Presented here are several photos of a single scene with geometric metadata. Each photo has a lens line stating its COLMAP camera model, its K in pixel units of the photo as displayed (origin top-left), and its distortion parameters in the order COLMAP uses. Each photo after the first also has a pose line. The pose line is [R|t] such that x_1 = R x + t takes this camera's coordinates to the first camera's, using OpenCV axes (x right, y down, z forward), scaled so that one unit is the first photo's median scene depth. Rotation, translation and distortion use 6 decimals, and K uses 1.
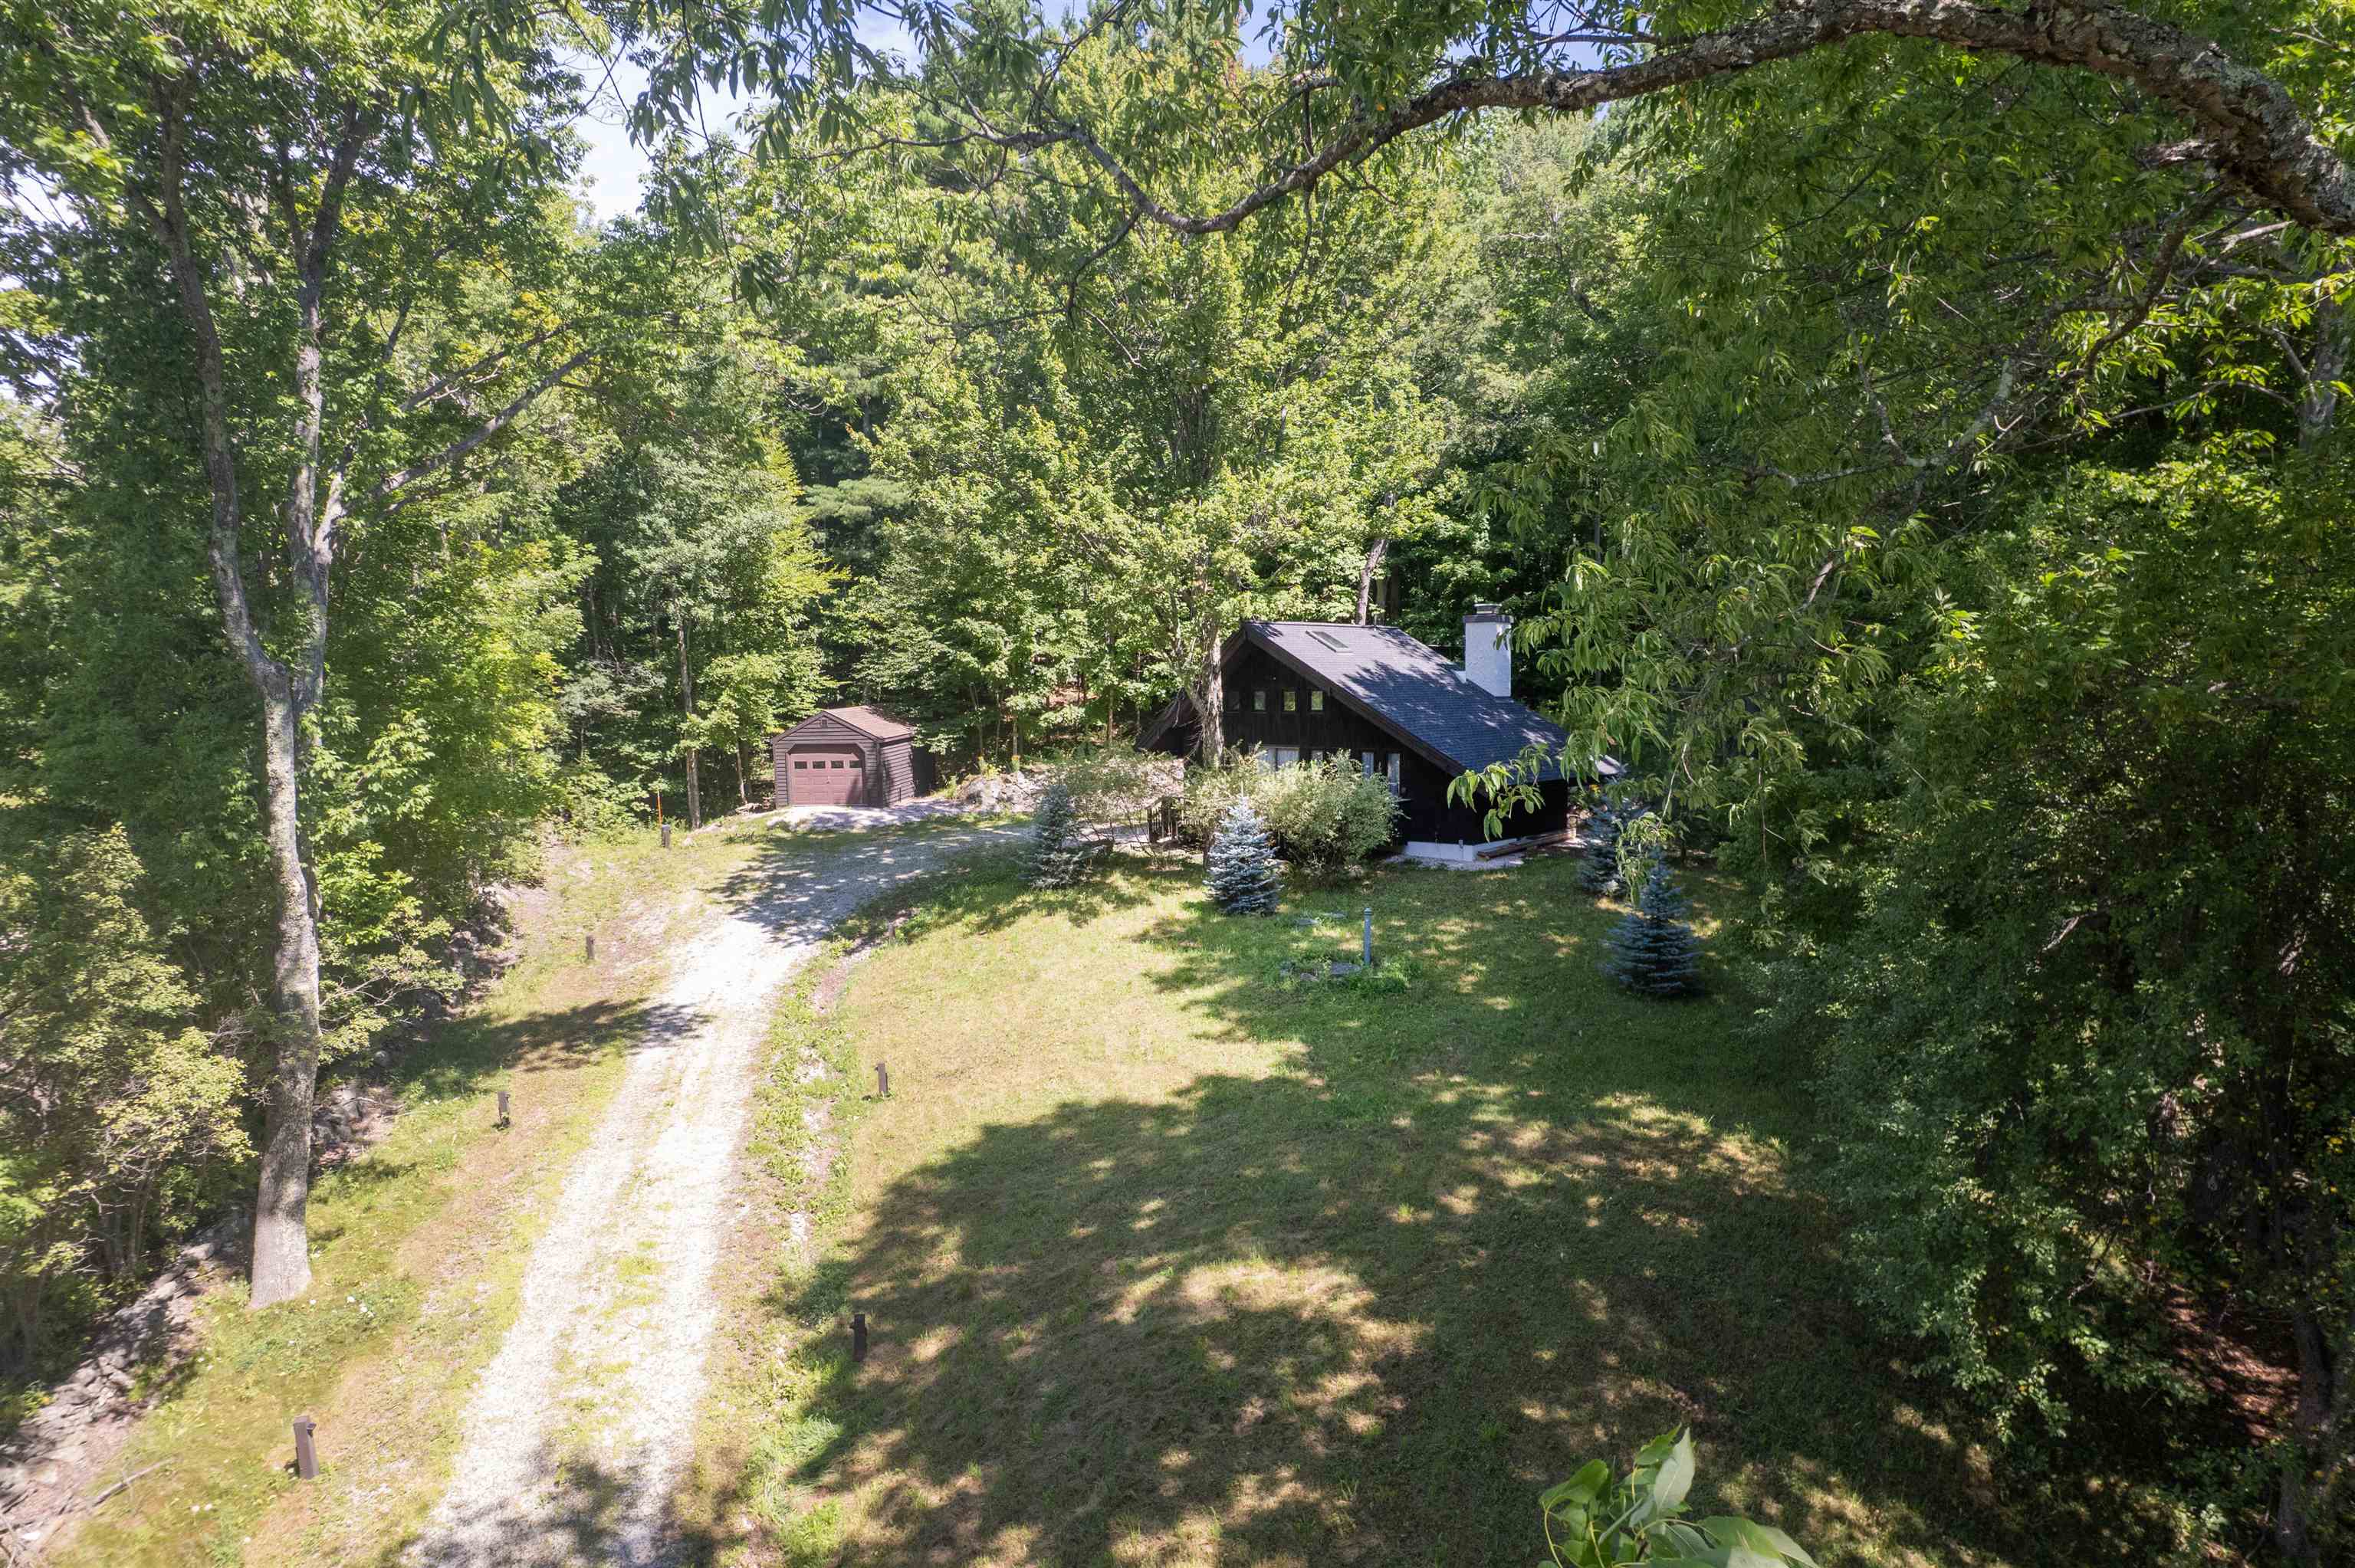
lens RADIAL K [[1582.2, 0, 1177.5], [0, 1582.2, 784.0], [0, 0, 1]] dist [0.049406, 0.000678]
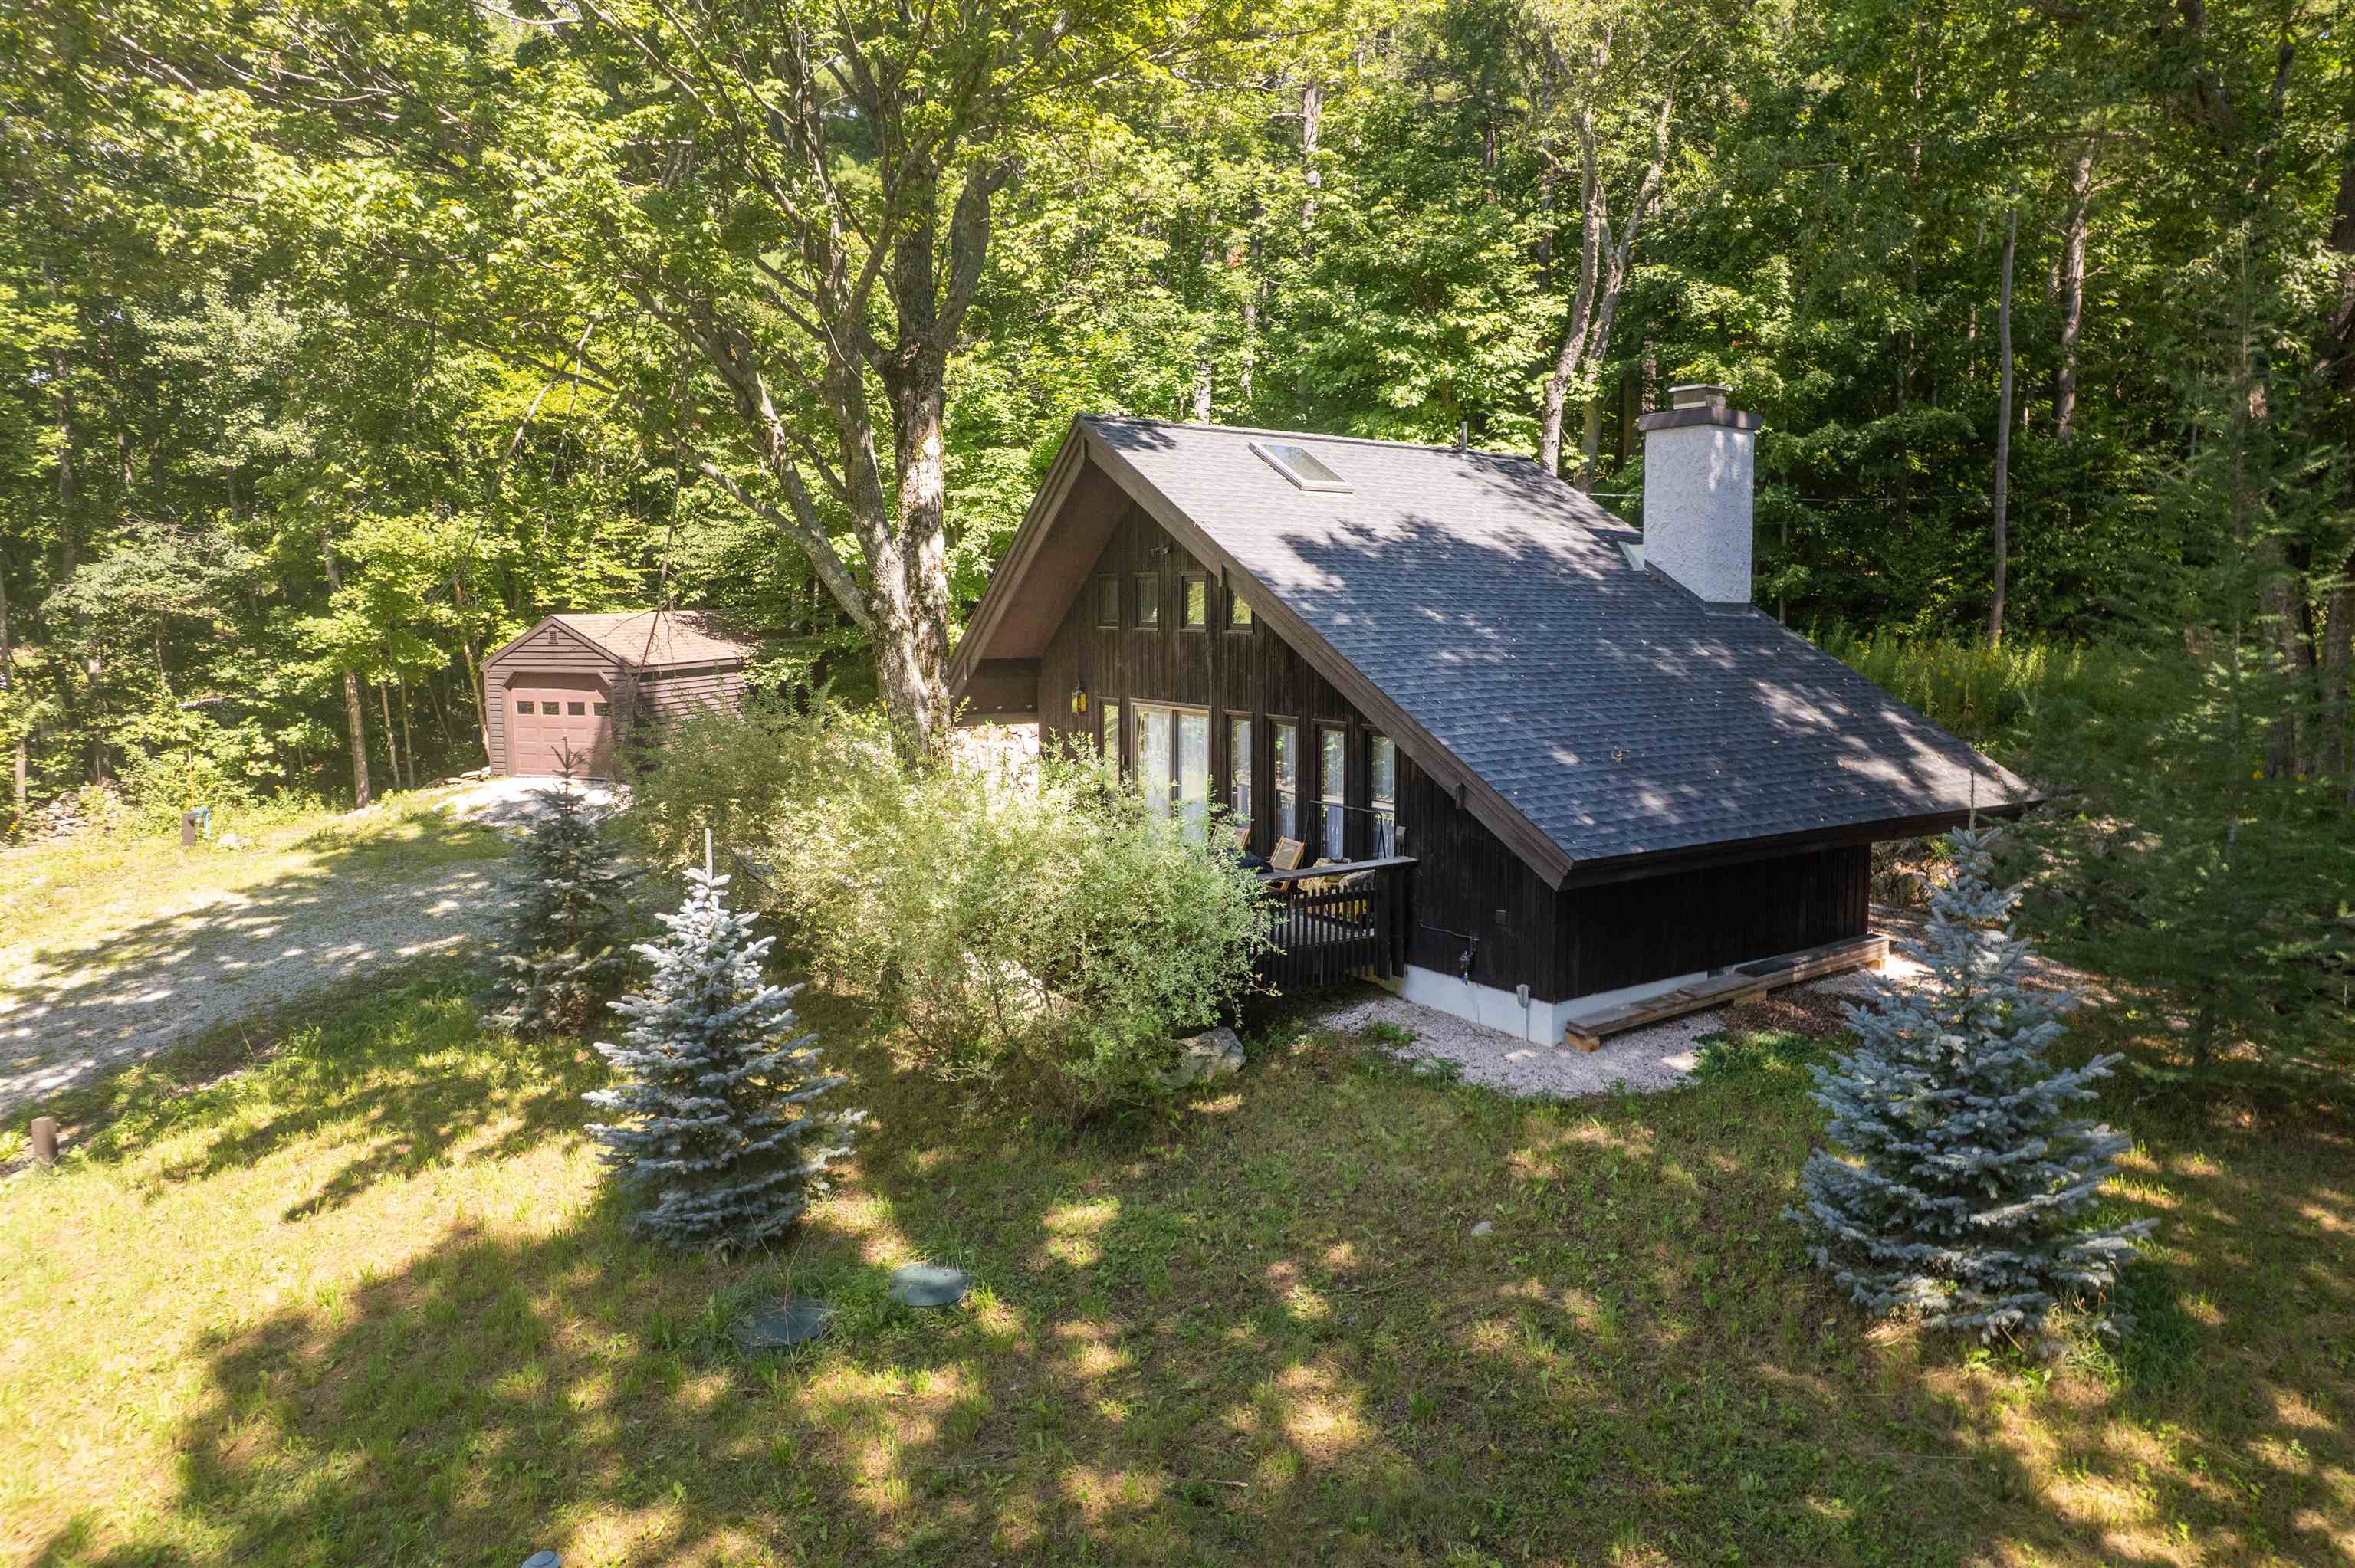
lens RADIAL K [[1582.2, 0, 1177.5], [0, 1582.2, 784.0], [0, 0, 1]] dist [0.049406, 0.000678]
pose [[0.974598, 0.037487, -0.220801, 0.136413], [-0.025847, 0.998131, 0.055376, -0.022826], [0.222464, -0.048262, 0.973746, 0.471435]]
